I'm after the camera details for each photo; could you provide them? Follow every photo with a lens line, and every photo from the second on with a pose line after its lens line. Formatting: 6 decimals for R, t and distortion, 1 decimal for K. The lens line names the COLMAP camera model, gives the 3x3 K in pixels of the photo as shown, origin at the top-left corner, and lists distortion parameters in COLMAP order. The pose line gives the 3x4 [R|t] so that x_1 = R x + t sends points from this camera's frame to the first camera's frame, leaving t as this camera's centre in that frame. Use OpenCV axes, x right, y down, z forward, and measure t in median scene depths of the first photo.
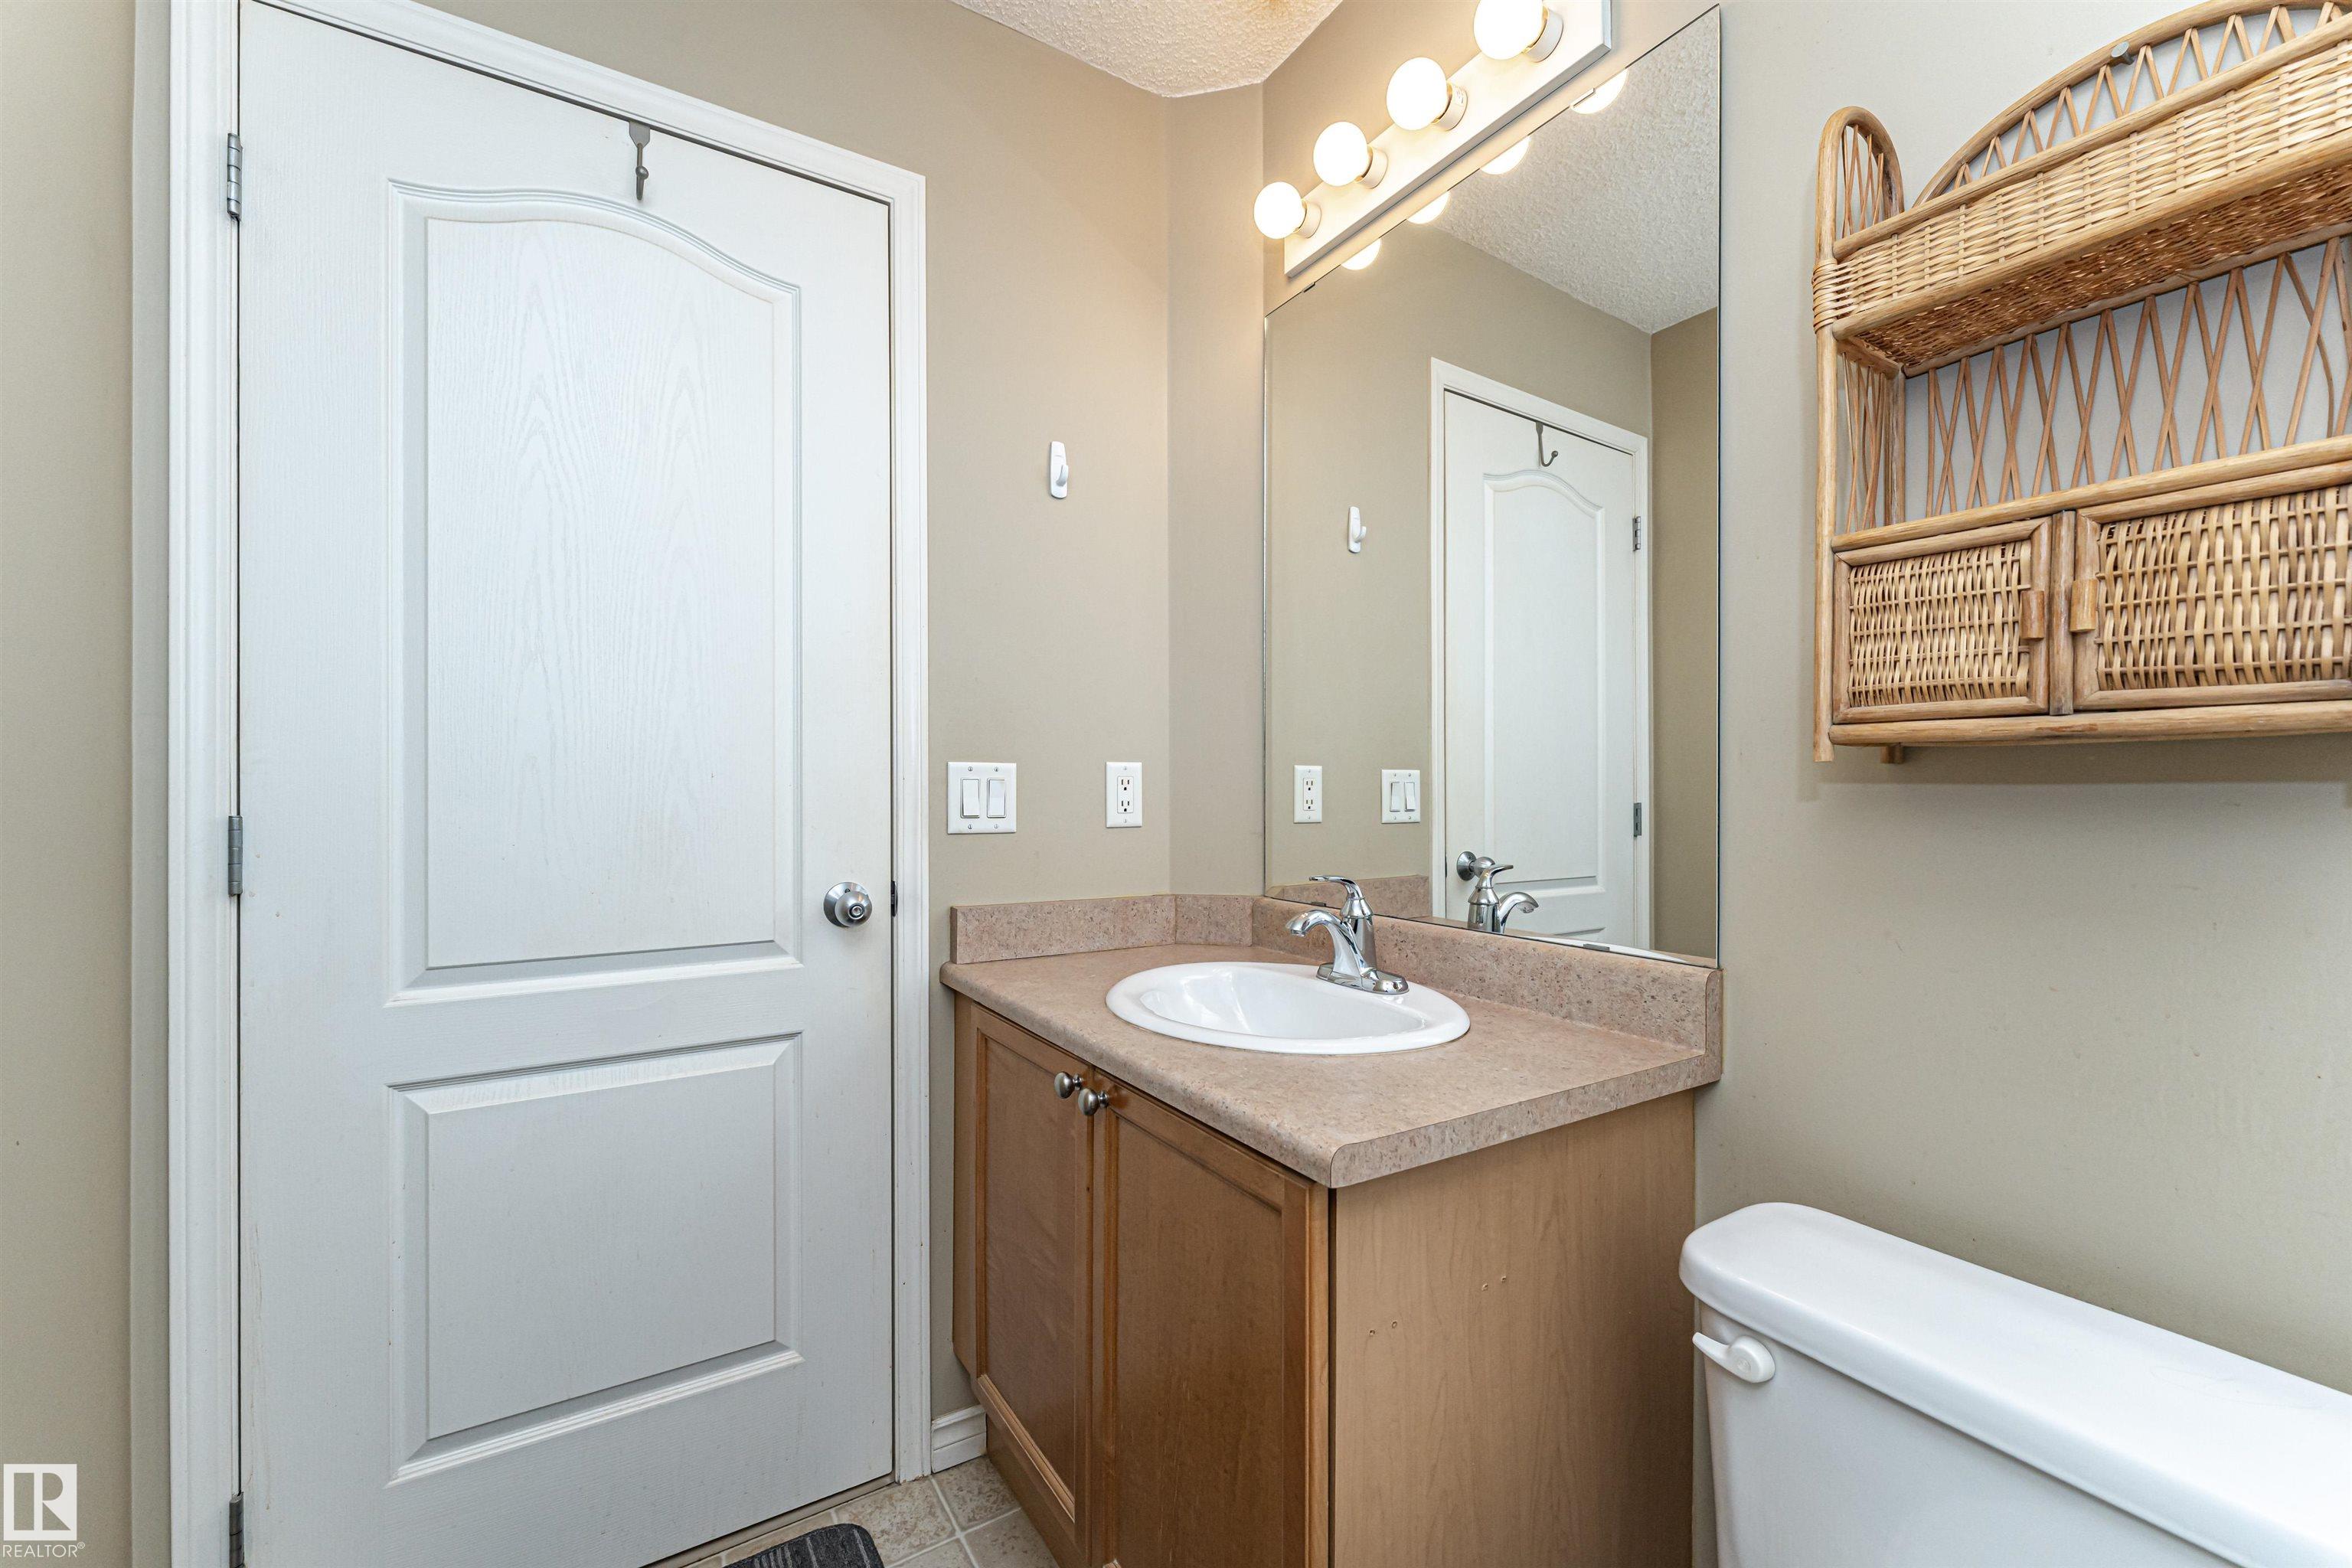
lens RADIAL K [[964.5, 0, 1181.2], [0, 964.5, 786.9], [0, 0, 1]] dist [0.004006, 0.000015]
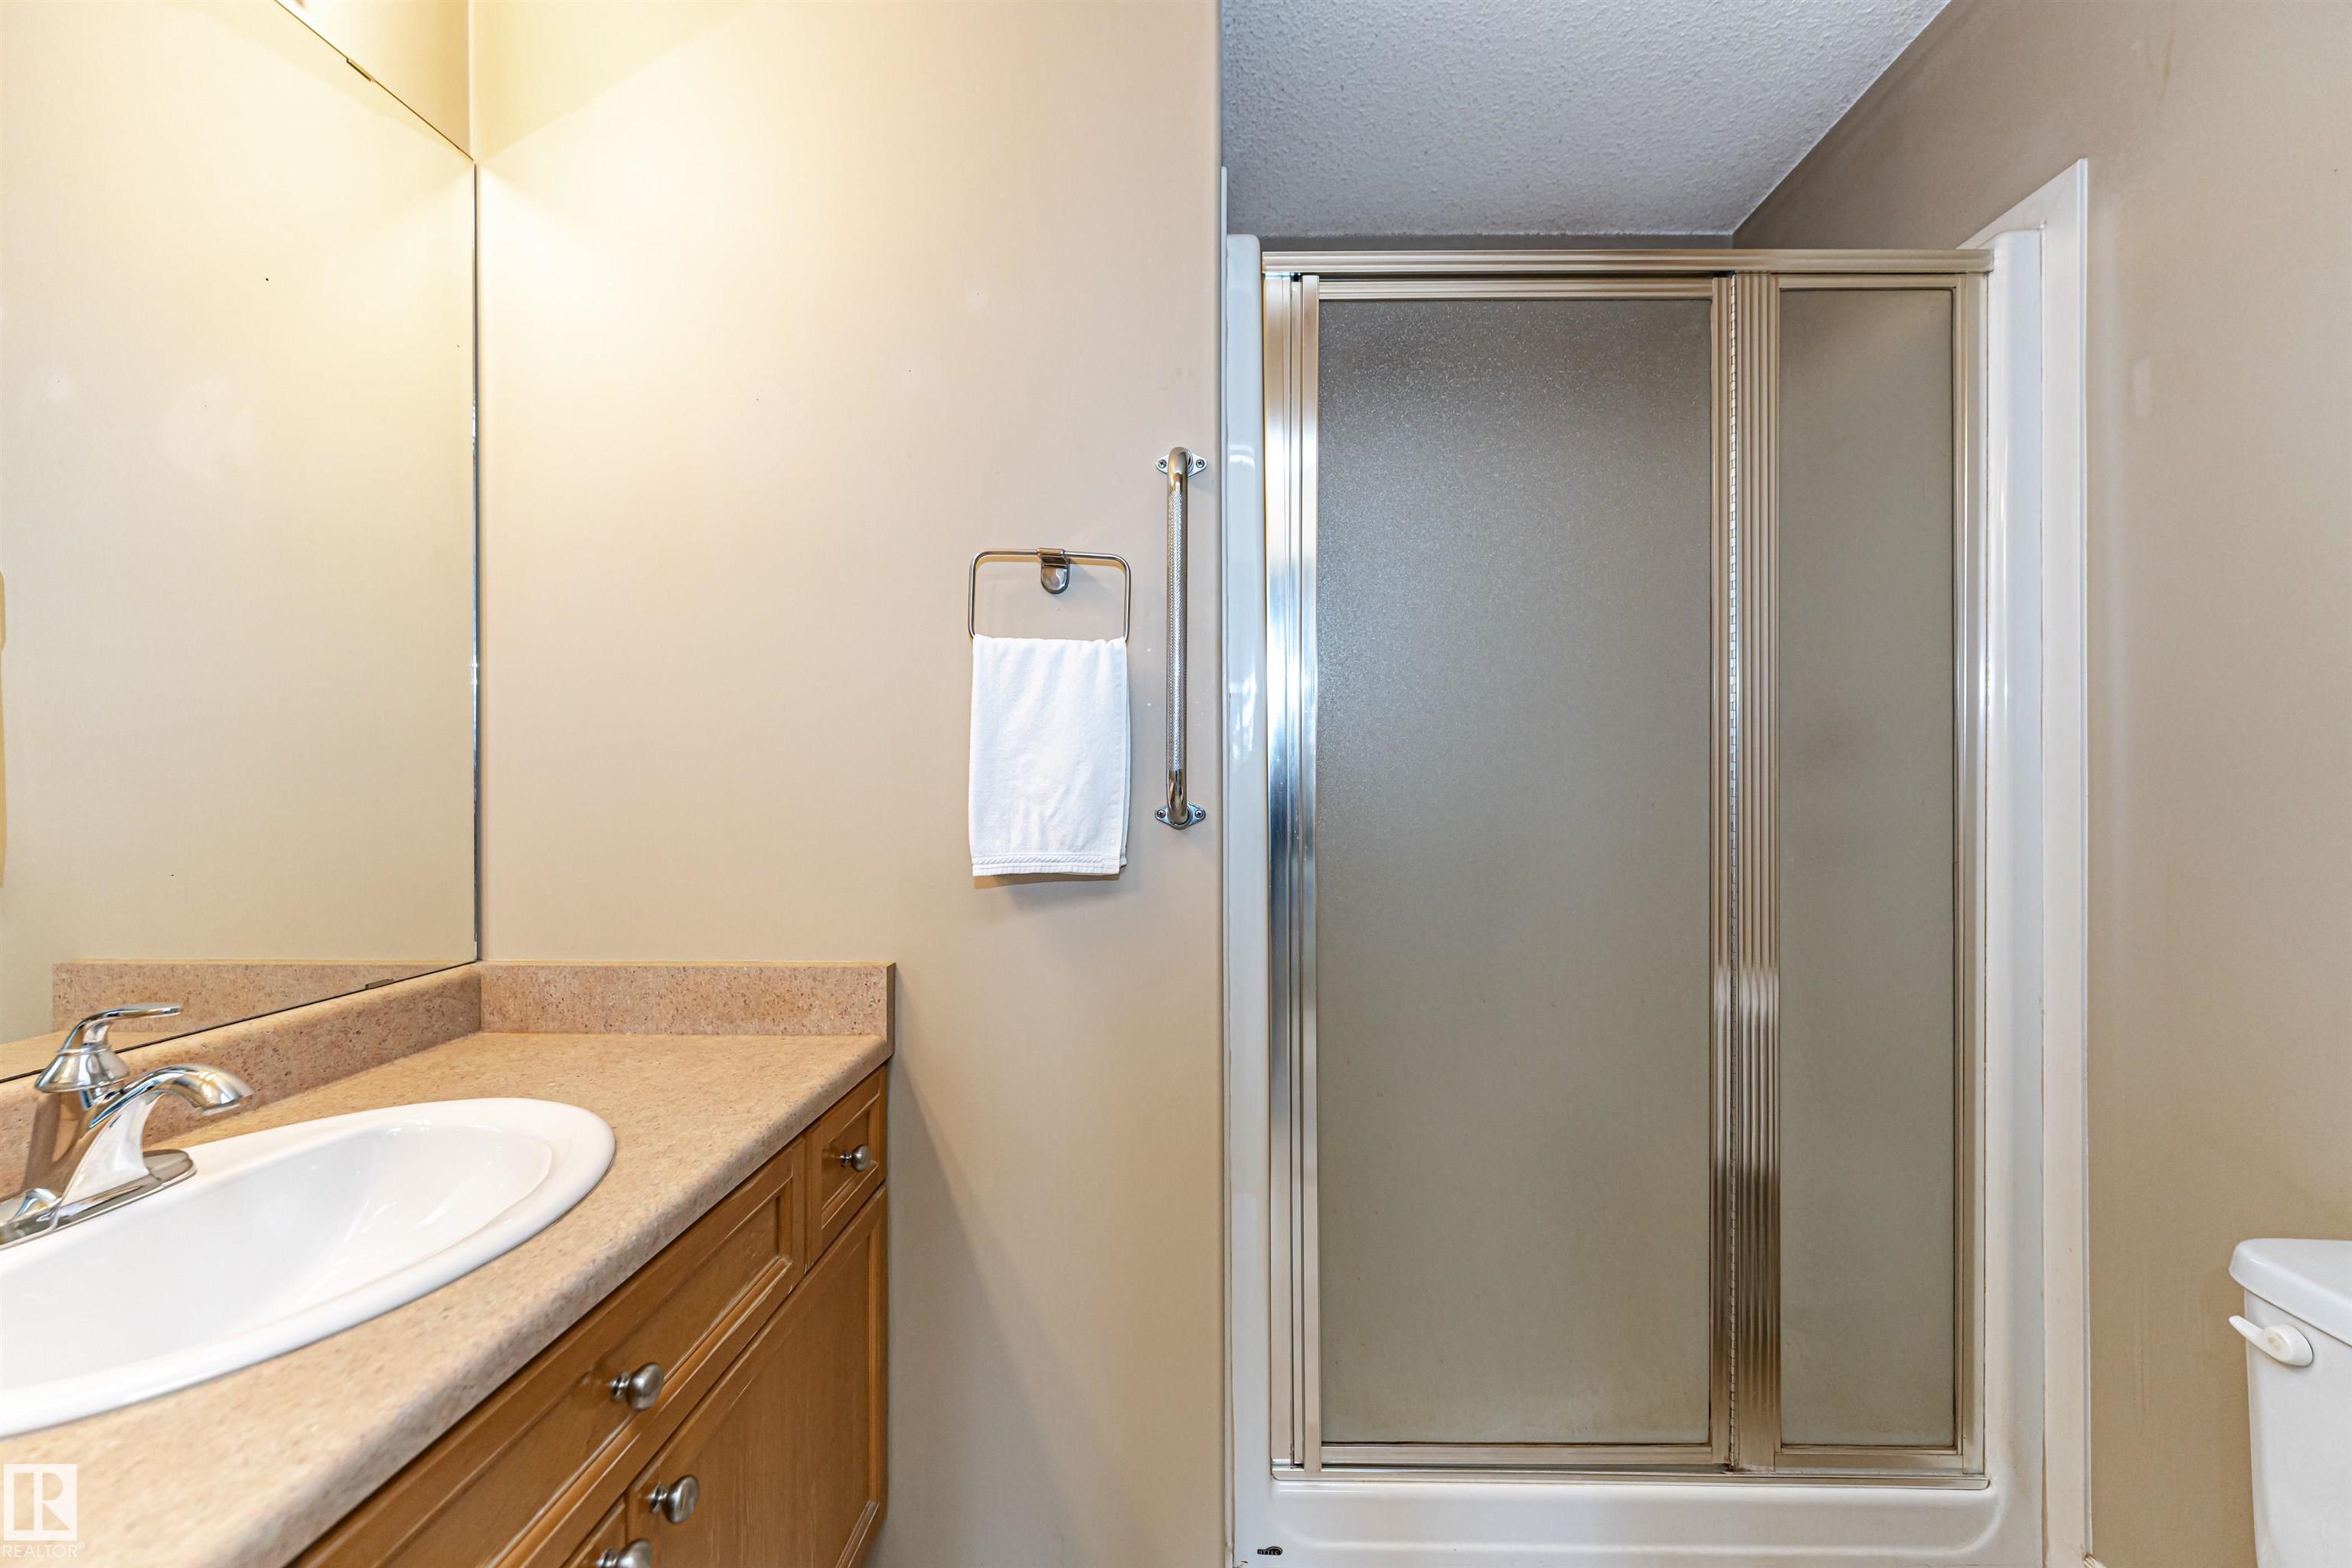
lens RADIAL K [[964.5, 0, 1197.2], [0, 964.5, 773.6], [0, 0, 1]] dist [0.004006, 0.000015]
pose [[-0.827508, -0.002257, 0.561450, -0.874940], [-0.004942, 0.999982, -0.003265, -0.053660], [-0.561433, -0.005476, -0.827504, 1.515365]]
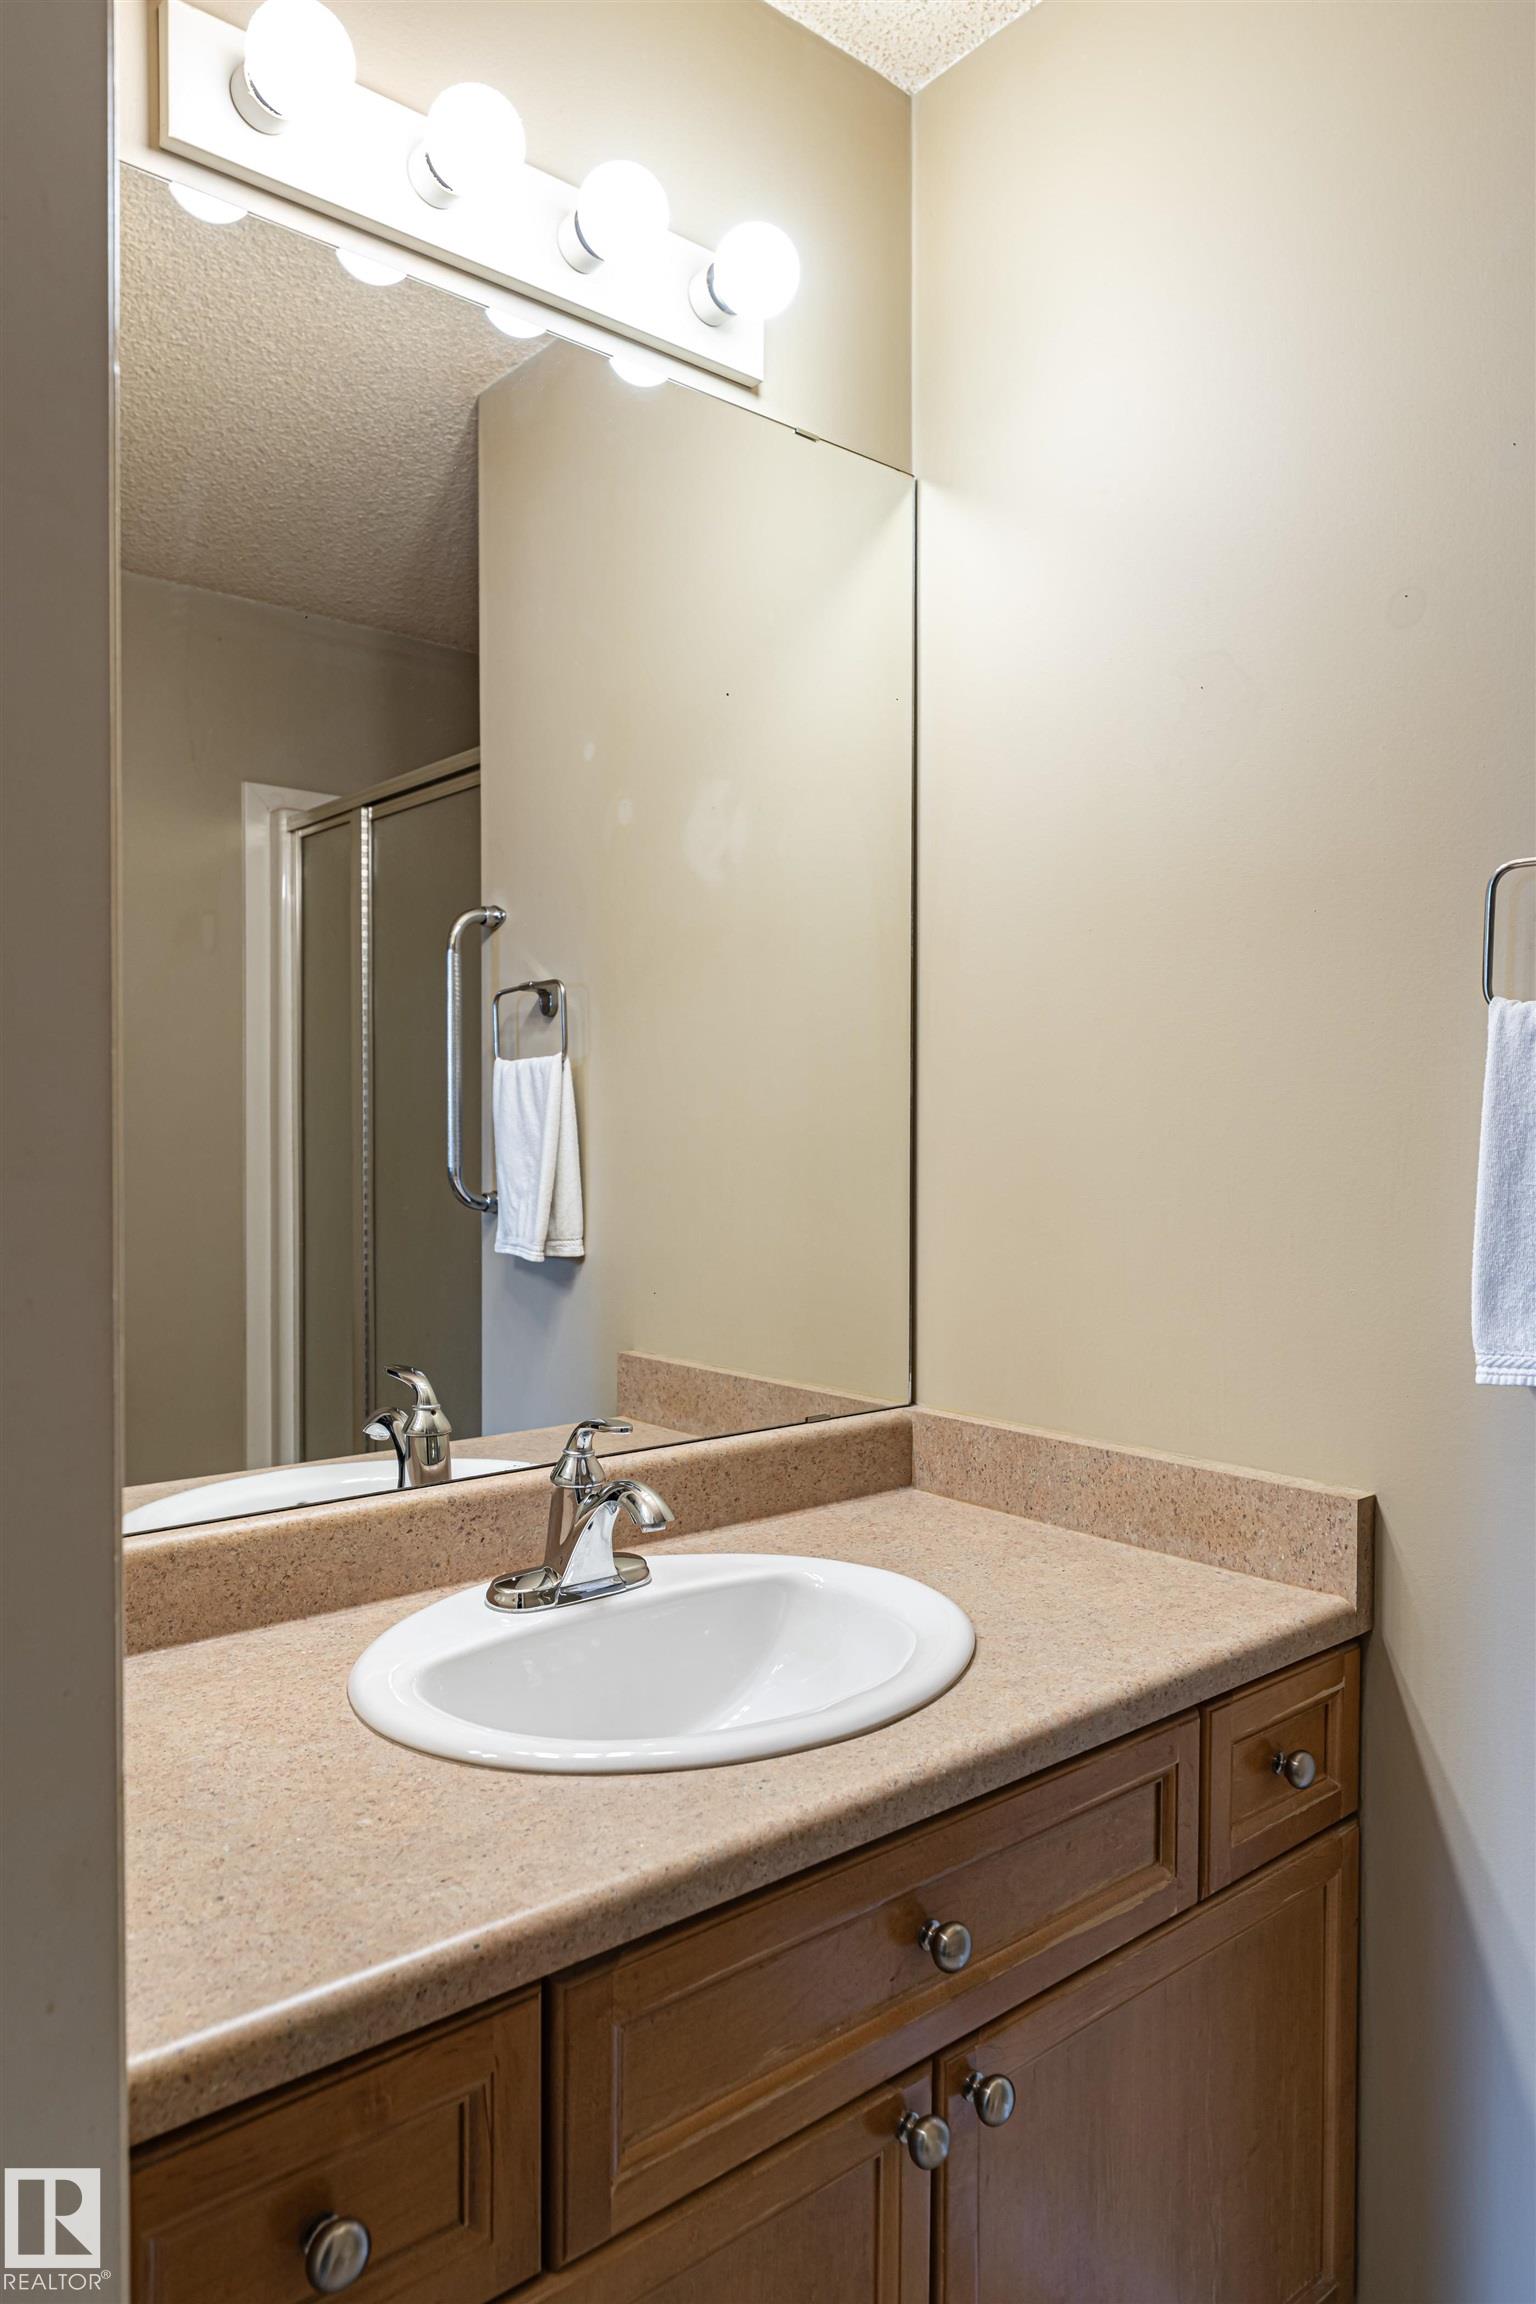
lens RADIAL K [[1545.0, 0, 770.1], [0, 1545.0, 1152.8], [0, 0, 1]] dist [0.022828, -0.005421]
pose [[-0.146854, -0.020997, 0.988935, -1.099343], [-0.011364, 0.999745, 0.019539, -0.129011], [-0.989093, -0.008369, -0.147055, 1.411365]]
